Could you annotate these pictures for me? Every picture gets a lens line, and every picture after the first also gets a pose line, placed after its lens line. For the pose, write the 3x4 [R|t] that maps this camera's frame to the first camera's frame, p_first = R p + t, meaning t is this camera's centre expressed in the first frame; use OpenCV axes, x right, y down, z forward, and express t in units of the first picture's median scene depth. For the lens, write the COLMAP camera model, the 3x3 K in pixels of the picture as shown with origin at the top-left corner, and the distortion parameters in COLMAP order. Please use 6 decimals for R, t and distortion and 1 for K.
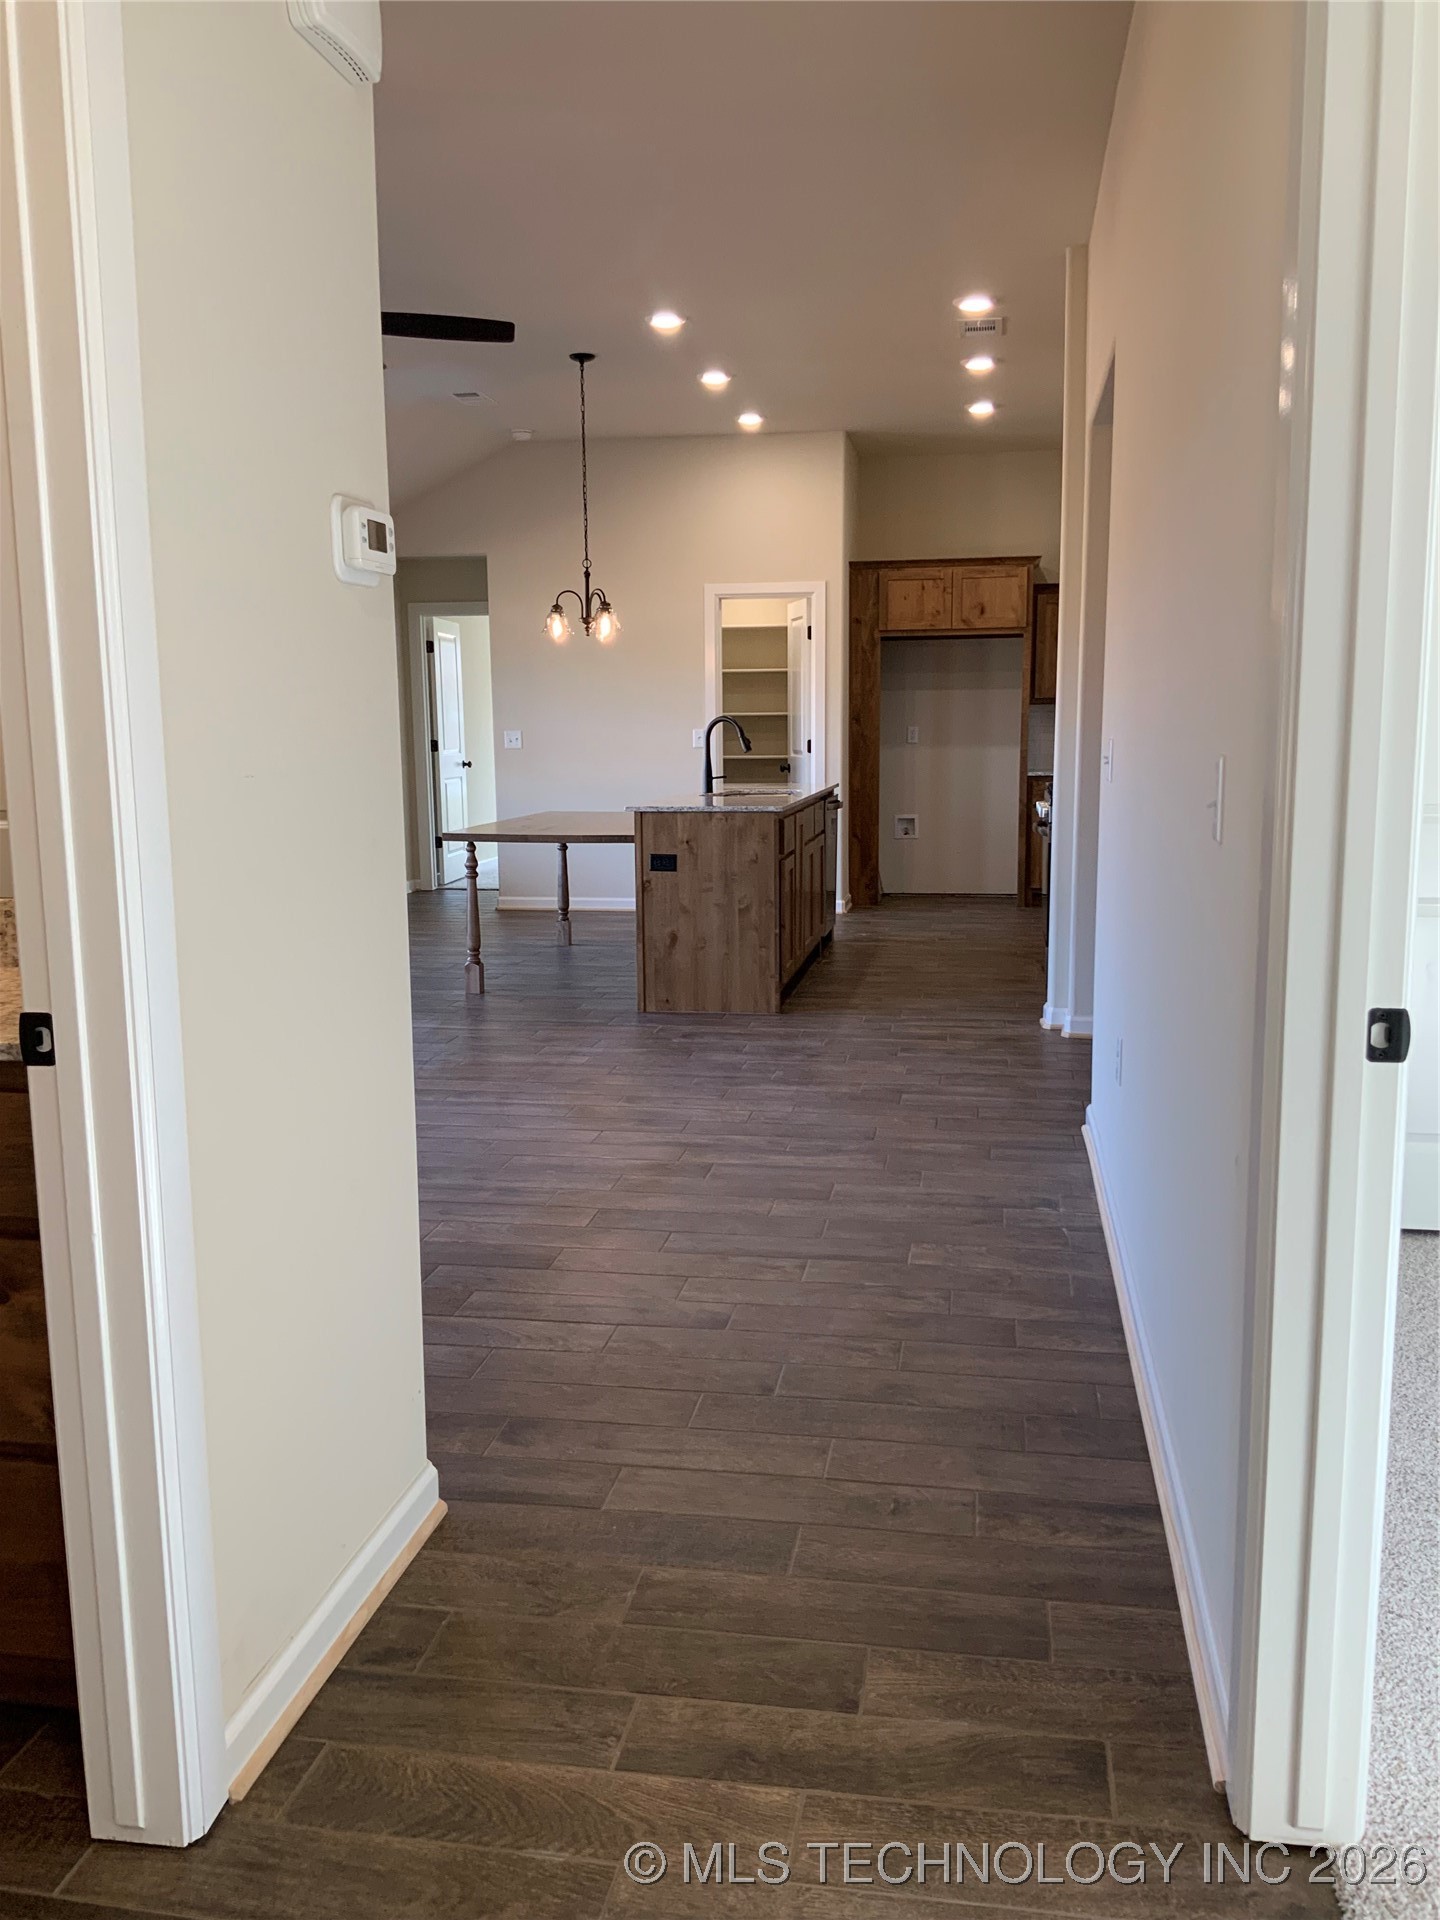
lens RADIAL K [[1595.3, 0, 699.7], [0, 1595.3, 982.8], [0, 0, 1]] dist [0.055996, -0.008210]
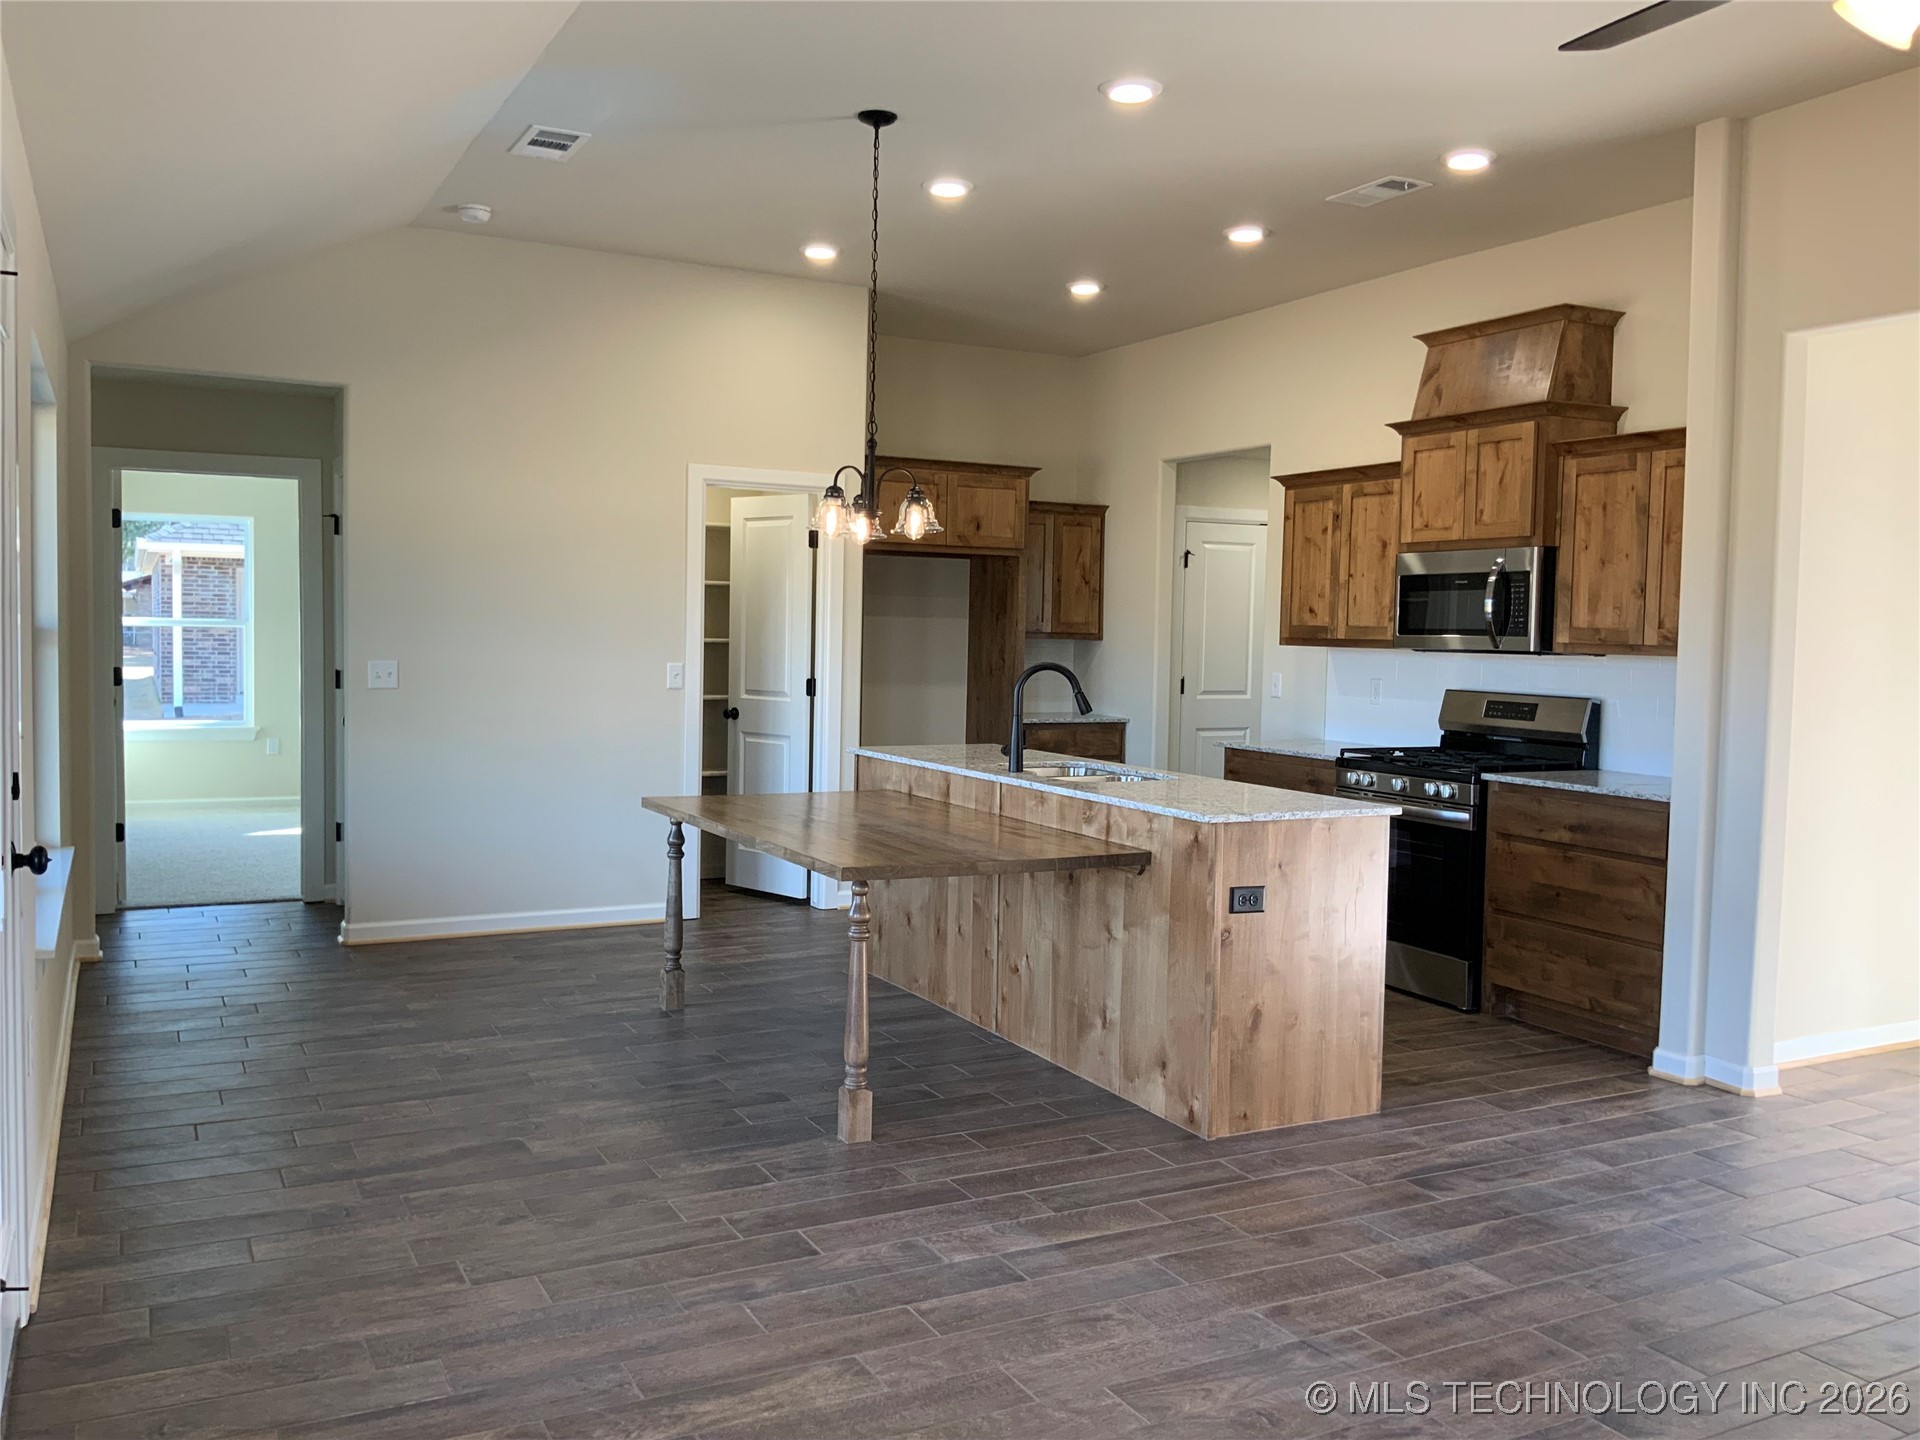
lens RADIAL K [[1589.3, 0, 960.0], [0, 1589.3, 720.0], [0, 0, 1]] dist [0.032941, -0.008536]
pose [[0.781626, -0.009700, 0.623672, -0.340598], [0.072379, 0.994535, -0.075241, -0.071406], [-0.619534, 0.103951, 0.778056, 0.376663]]
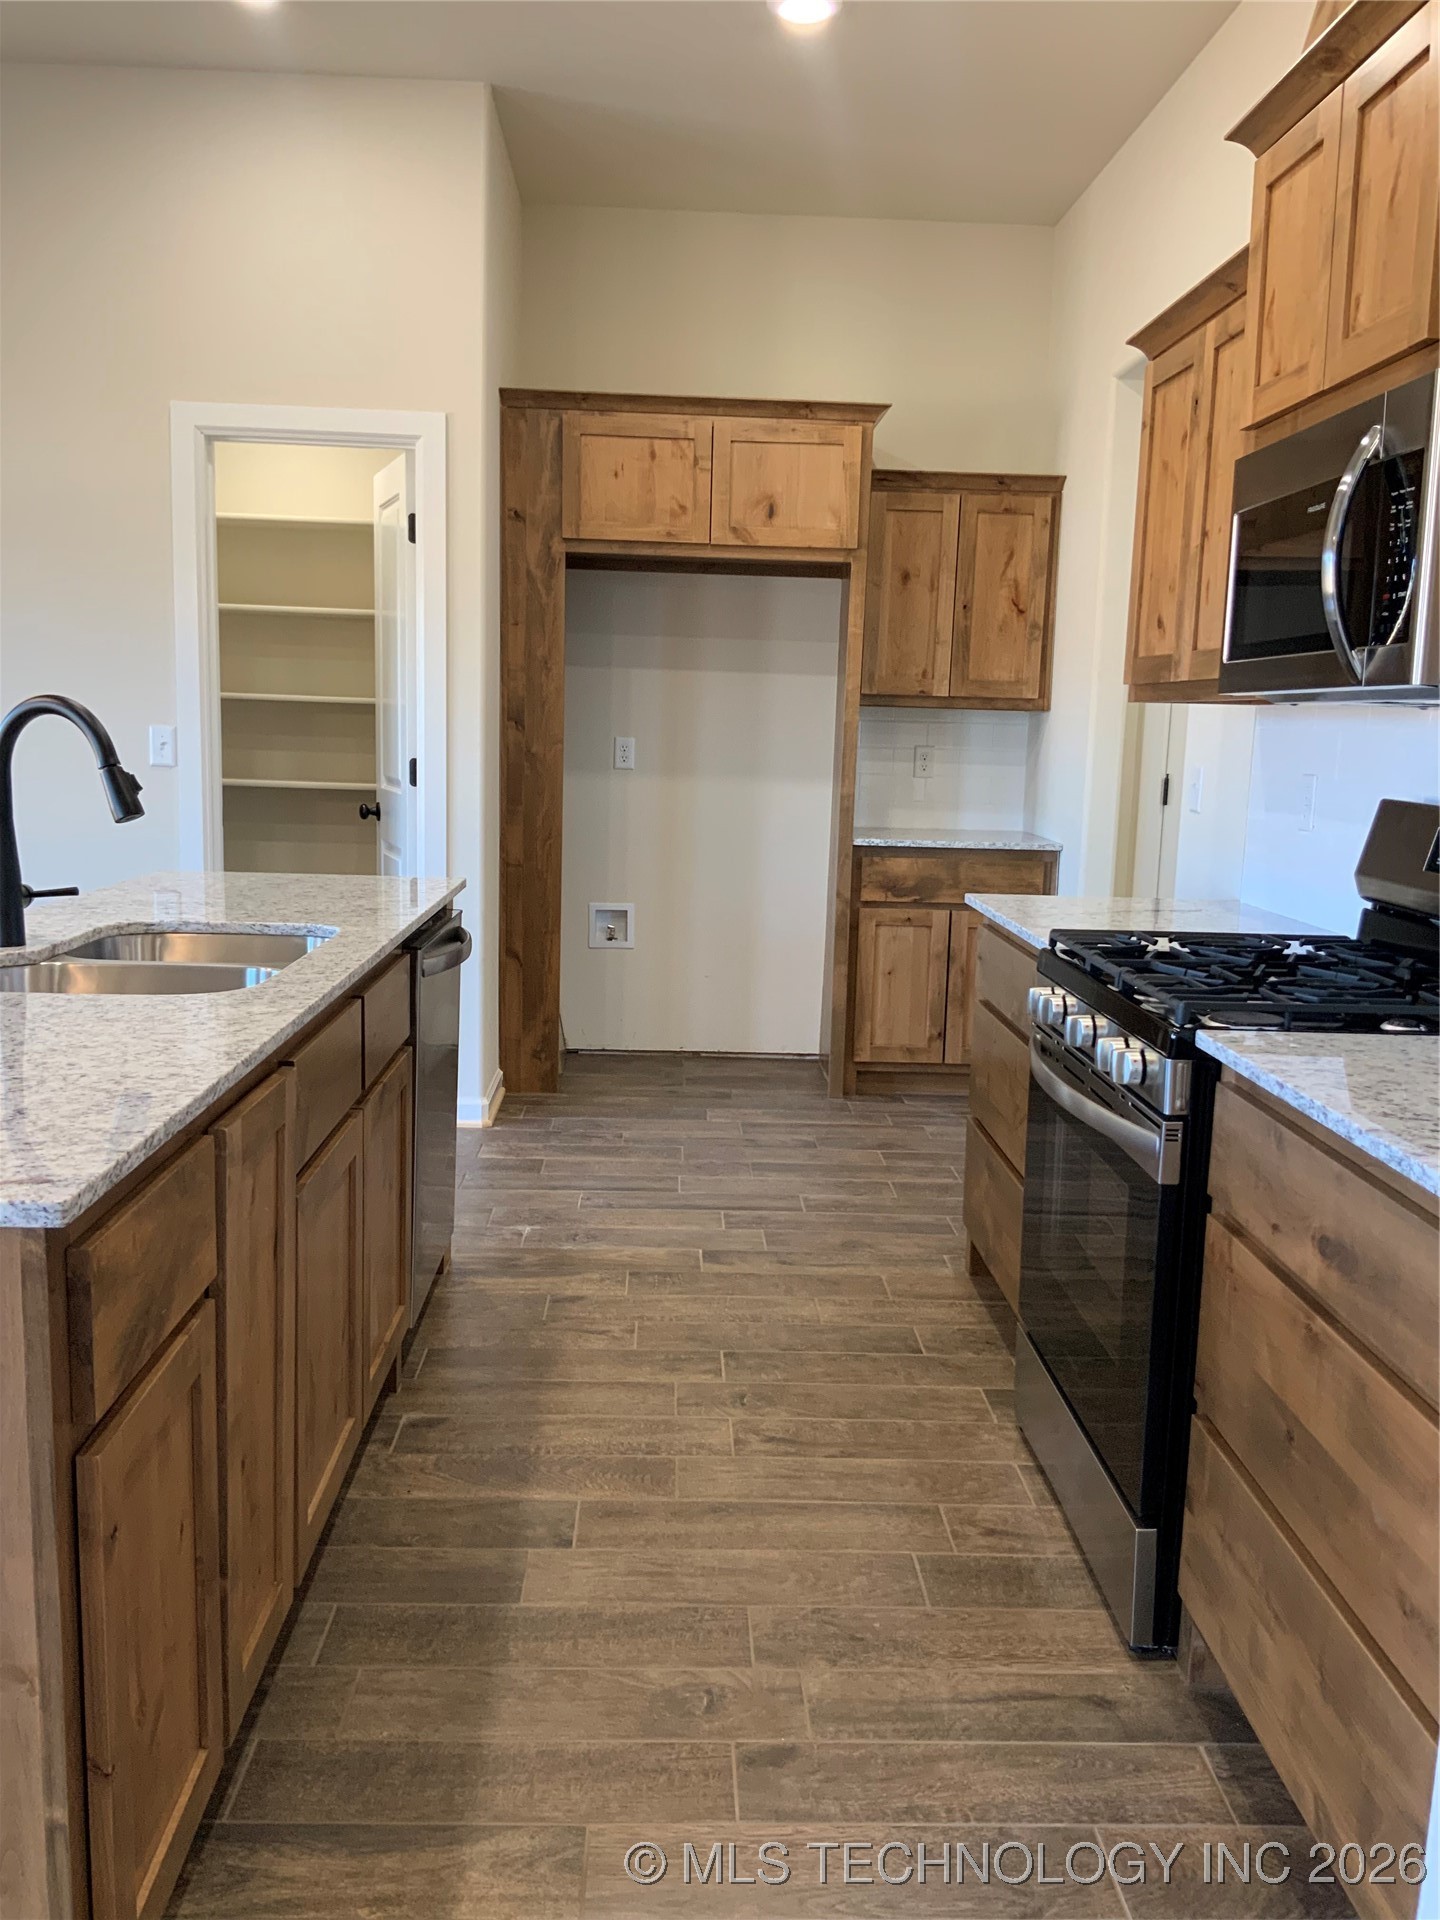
lens RADIAL K [[1599.3, 0, 720.0], [0, 1599.3, 960.0], [0, 0, 1]] dist [0.055715, -0.005203]
pose [[0.975885, 0.006883, 0.218177, 0.053764], [-0.004837, 0.999939, -0.009909, -0.088441], [-0.218232, 0.008614, 0.975859, 0.519210]]
